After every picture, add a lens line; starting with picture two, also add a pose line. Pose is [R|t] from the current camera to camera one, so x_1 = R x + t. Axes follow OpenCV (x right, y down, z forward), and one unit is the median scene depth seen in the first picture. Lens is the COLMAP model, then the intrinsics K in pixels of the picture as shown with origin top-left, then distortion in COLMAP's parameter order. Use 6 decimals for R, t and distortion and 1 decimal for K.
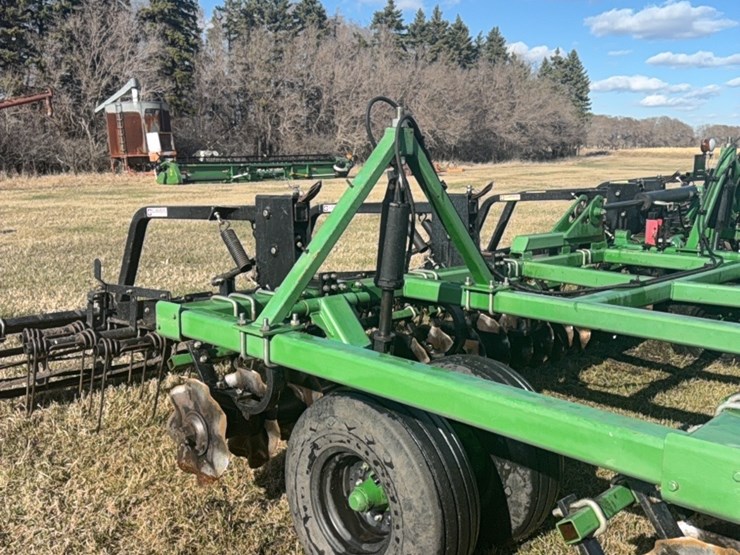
lens RADIAL K [[688.8, 0, 367.3], [0, 688.8, 287.6], [0, 0, 1]] dist [0.038251, 0.000000]
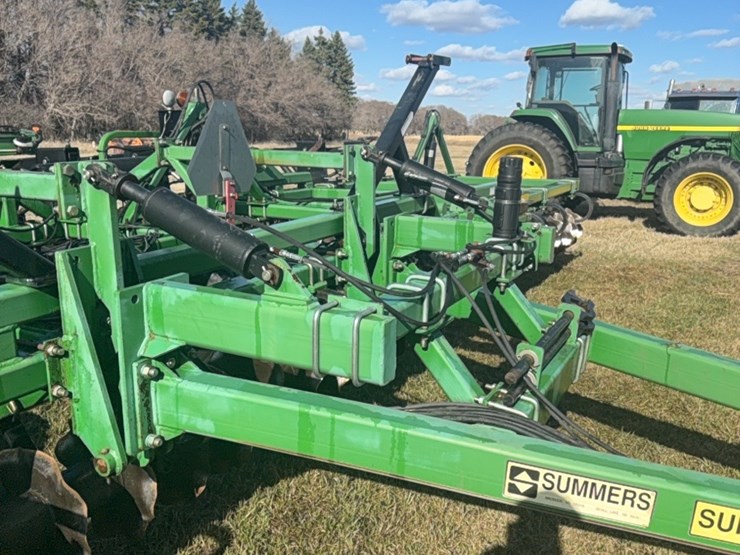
lens RADIAL K [[688.8, 0, 367.8], [0, 688.8, 285.5], [0, 0, 1]] dist [0.038251, 0.000000]
pose [[0.962184, -0.030207, 0.270720, 0.132319], [0.024064, 0.999373, 0.025983, -0.014250], [-0.271335, -0.018486, 0.962308, 0.078706]]
